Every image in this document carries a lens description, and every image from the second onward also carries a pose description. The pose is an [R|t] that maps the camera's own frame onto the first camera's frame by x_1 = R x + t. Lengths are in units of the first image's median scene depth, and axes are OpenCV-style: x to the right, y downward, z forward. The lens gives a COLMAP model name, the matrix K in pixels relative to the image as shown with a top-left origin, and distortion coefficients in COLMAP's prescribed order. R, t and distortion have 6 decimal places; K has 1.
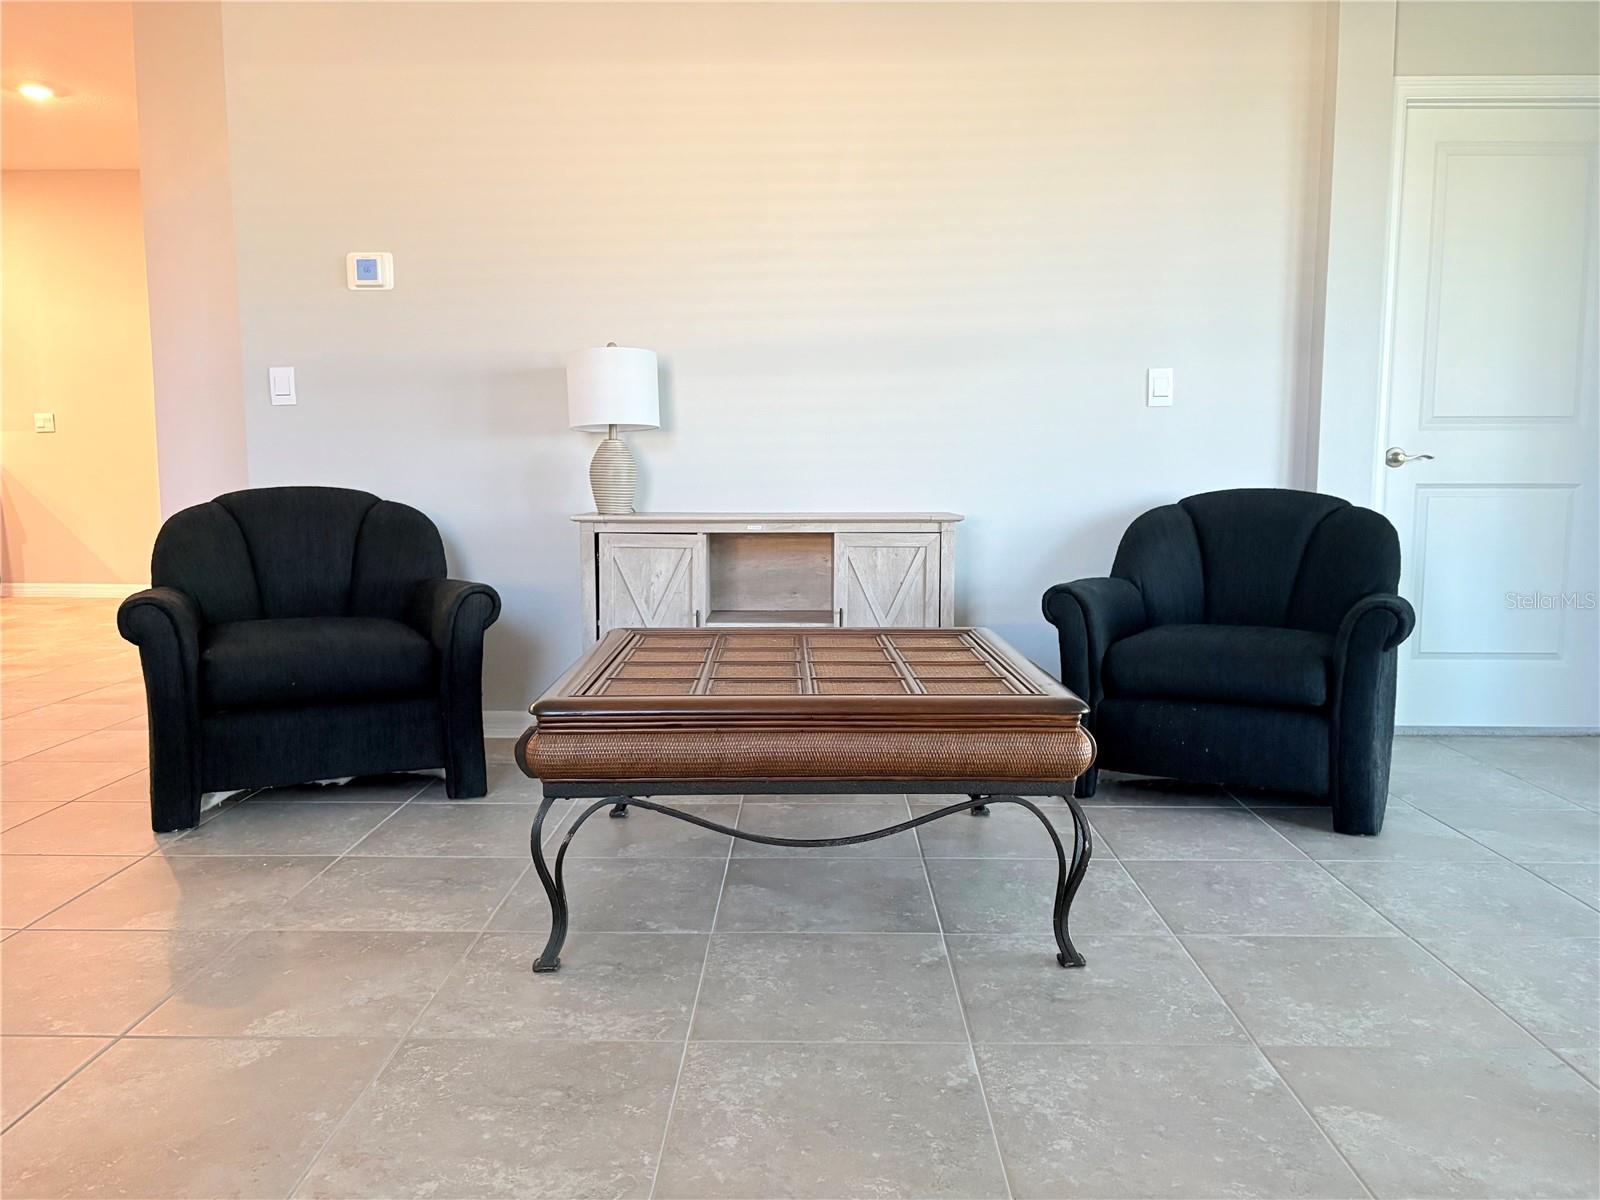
lens RADIAL K [[1187.8, 0, 800.0], [0, 1187.8, 600.0], [0, 0, 1]] dist [-0.005147, -0.001022]
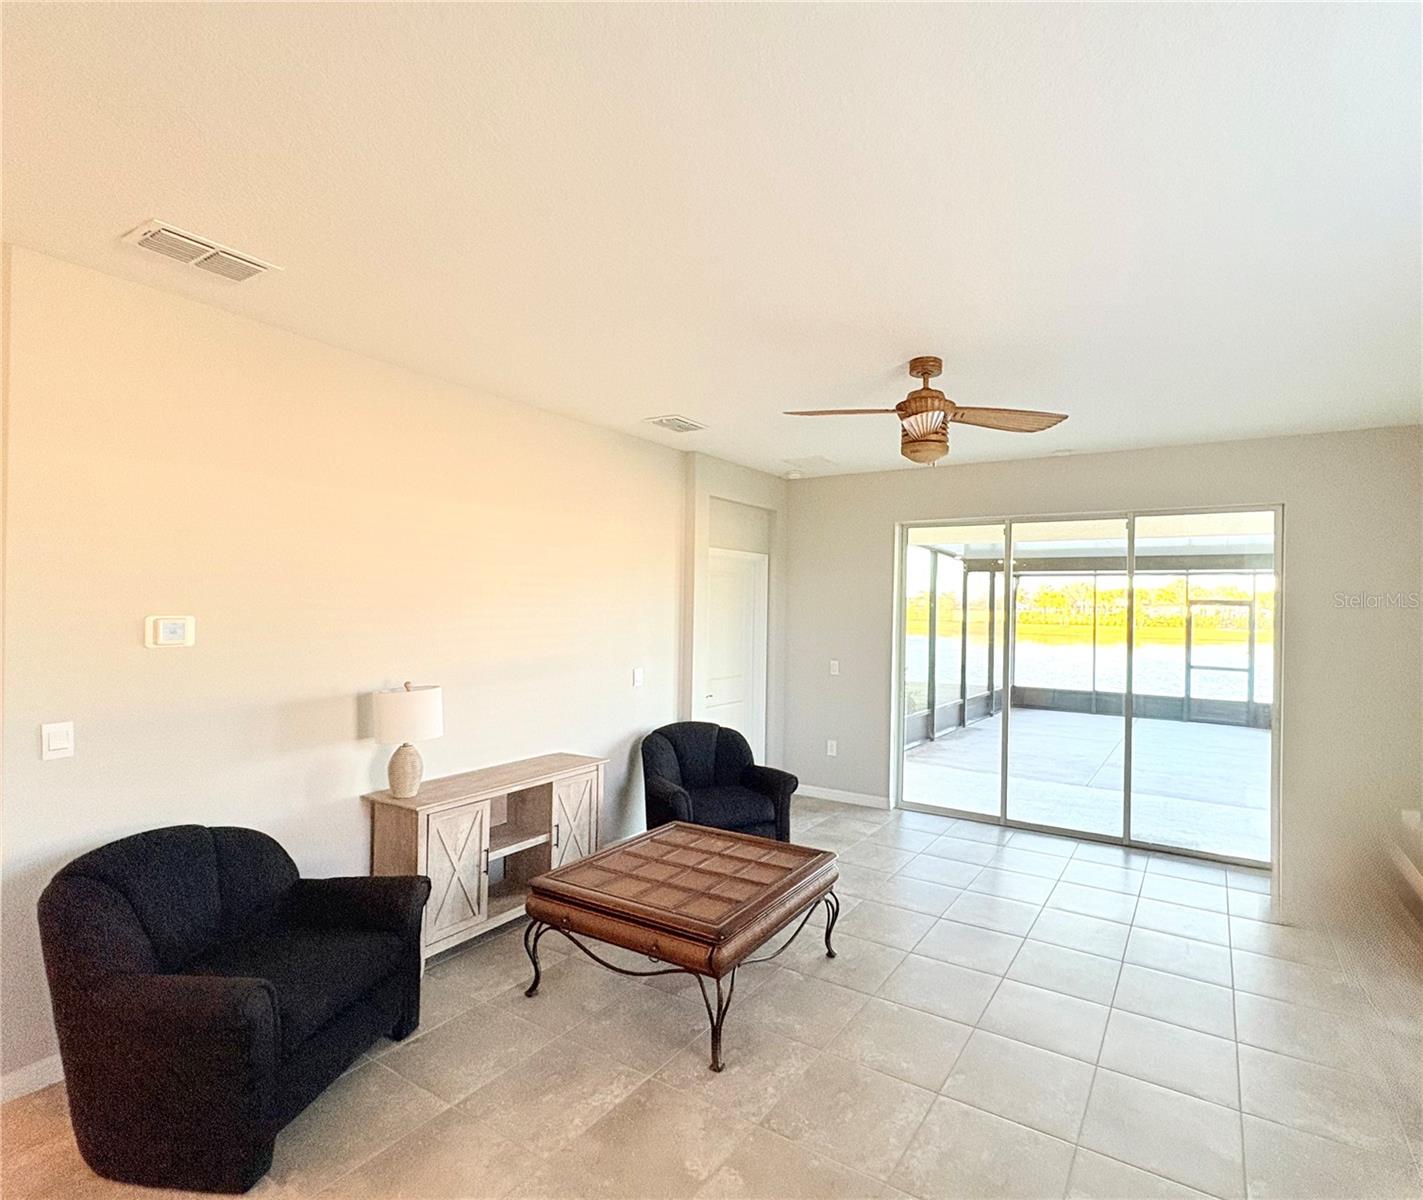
lens RADIAL K [[707.1, 0, 788.0], [0, 707.1, 602.5], [0, 0, 1]] dist [0.003704, 0.000560]
pose [[0.504726, 0.011632, 0.863201, -0.823061], [0.078209, 0.995181, -0.059141, -0.270216], [-0.859729, 0.097360, 0.501385, 0.152777]]
